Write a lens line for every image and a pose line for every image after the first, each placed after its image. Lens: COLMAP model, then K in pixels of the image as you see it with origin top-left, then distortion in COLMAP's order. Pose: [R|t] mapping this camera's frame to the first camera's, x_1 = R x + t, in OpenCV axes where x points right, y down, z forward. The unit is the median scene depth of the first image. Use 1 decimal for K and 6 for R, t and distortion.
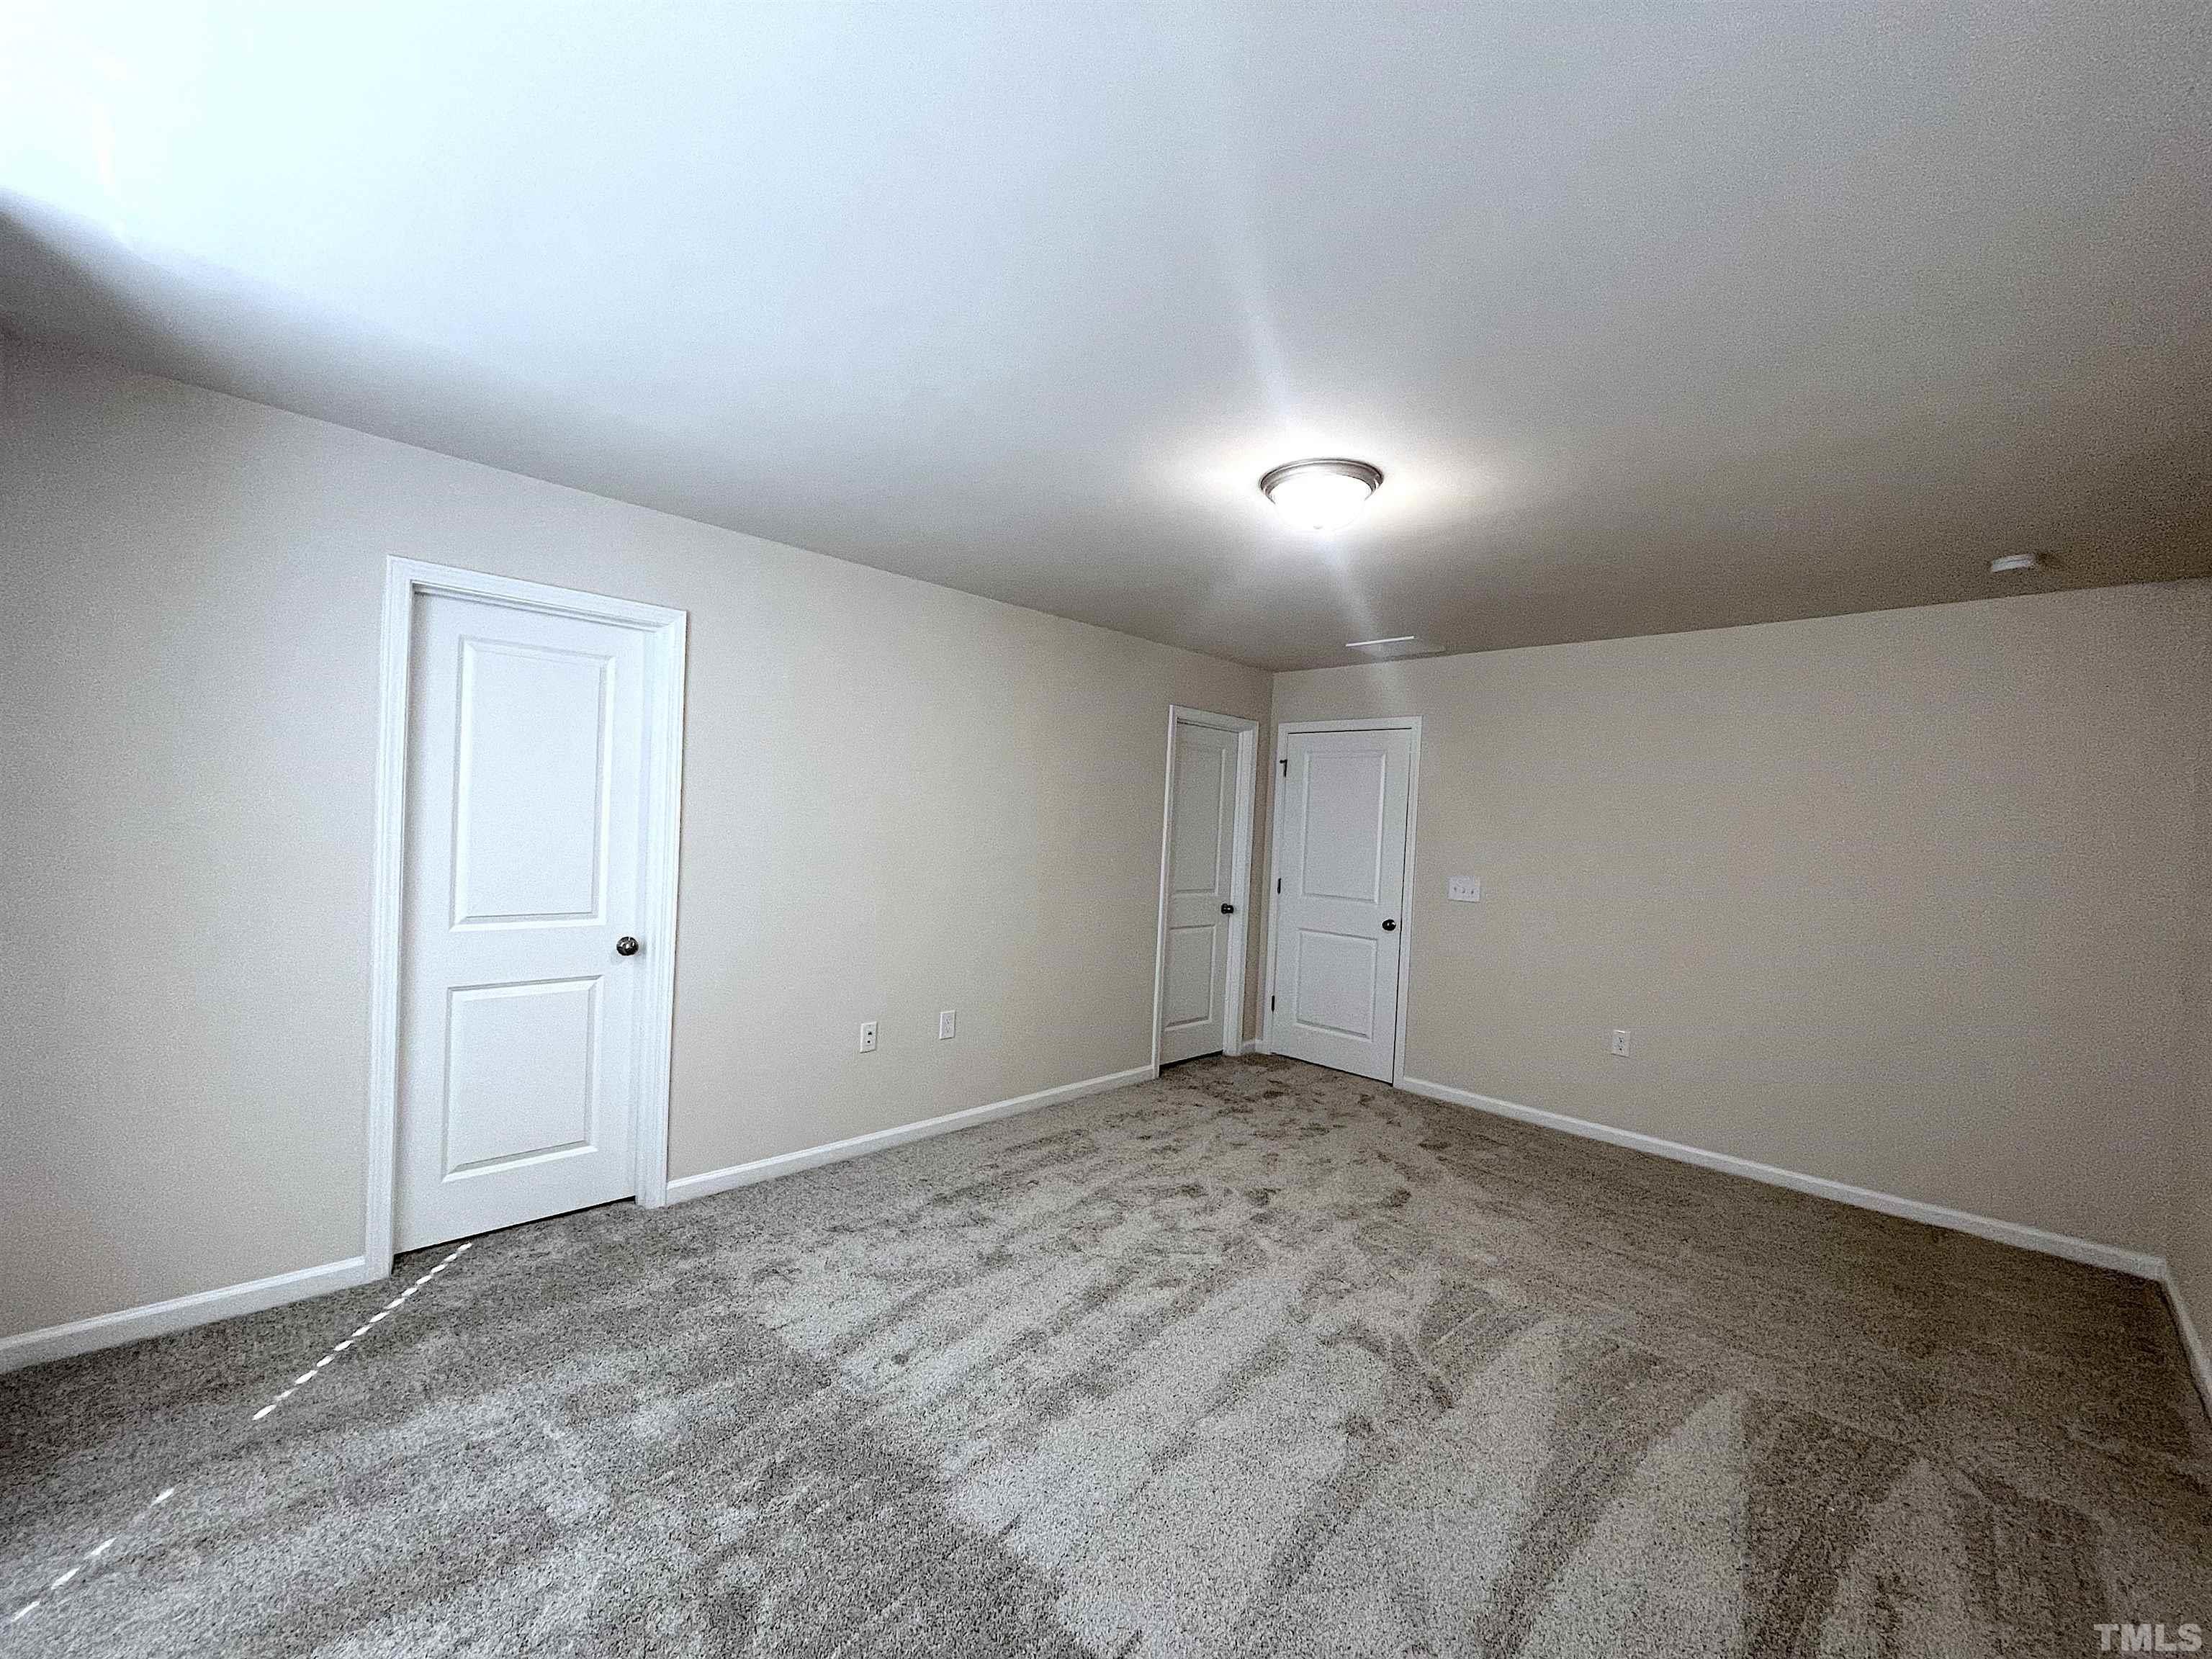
lens RADIAL K [[897.3, 0, 1043.7], [0, 897.3, 872.1], [0, 0, 1]] dist [0.000440, -0.000032]
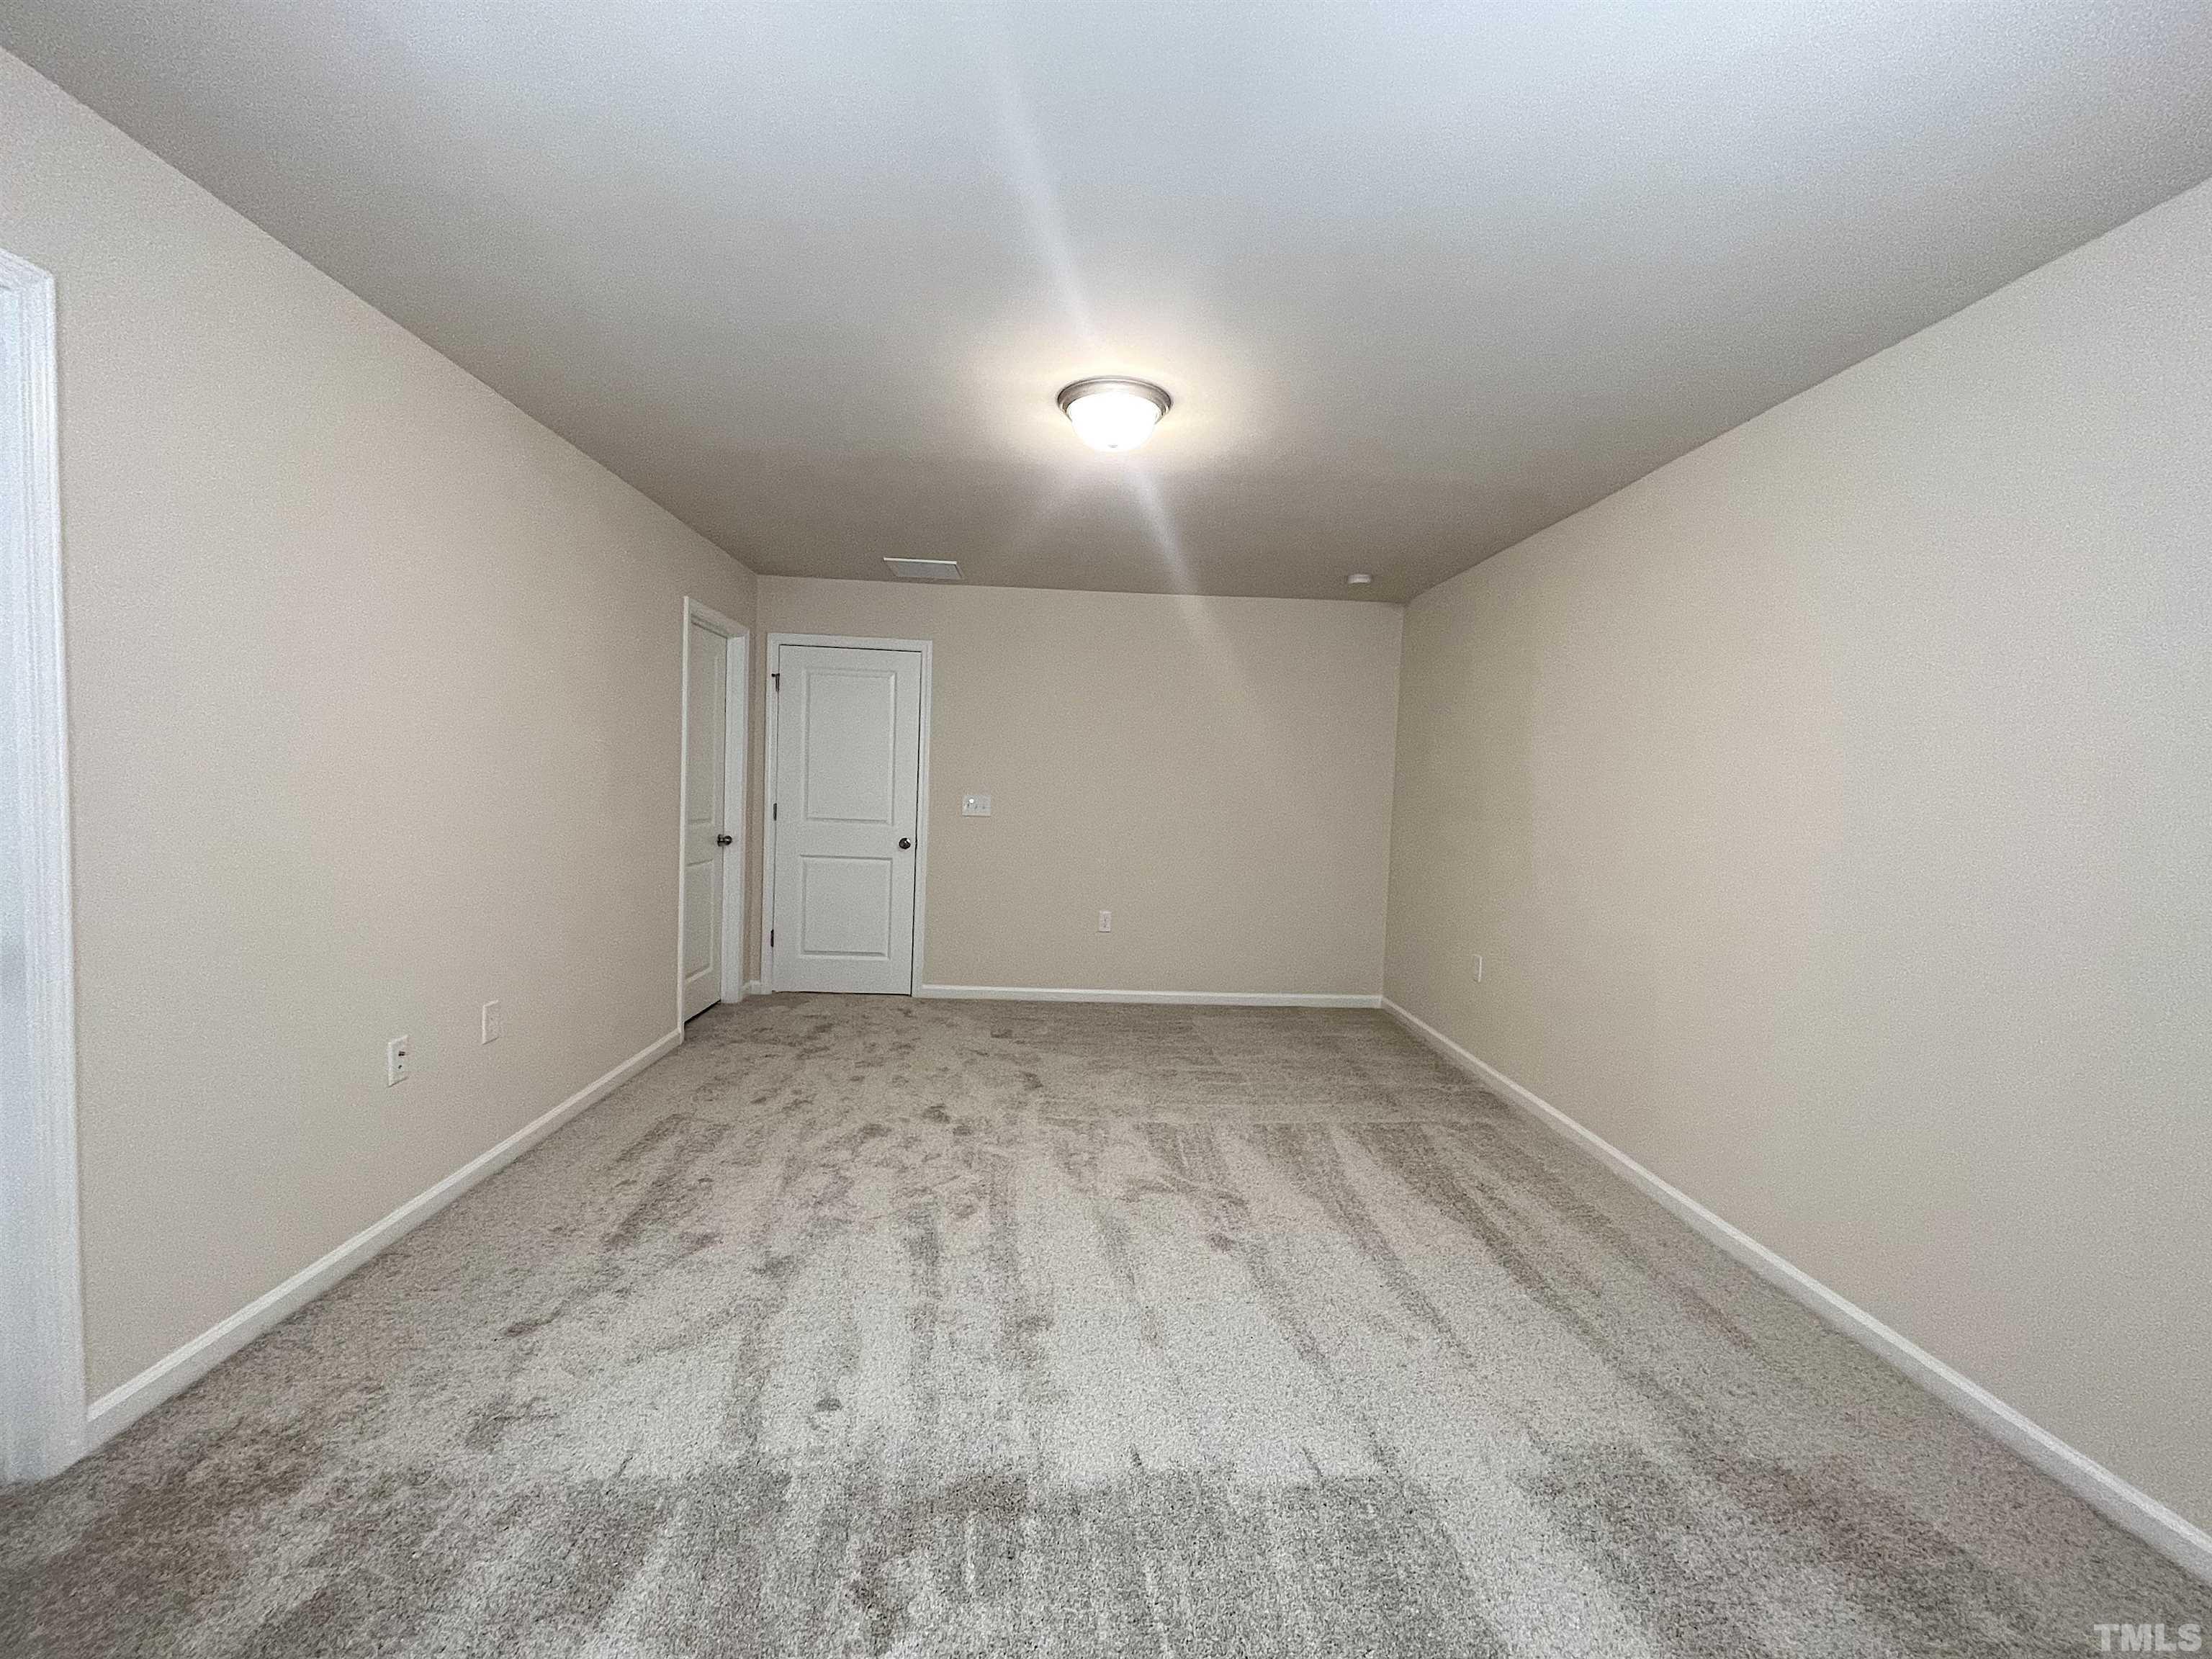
lens RADIAL K [[897.3, 0, 1116.9], [0, 897.3, 898.5], [0, 0, 1]] dist [0.000440, -0.000032]
pose [[0.659252, -0.112883, 0.743401, -0.363847], [0.035293, 0.992223, 0.119367, 0.010747], [-0.751094, -0.052456, 0.658109, 0.216403]]
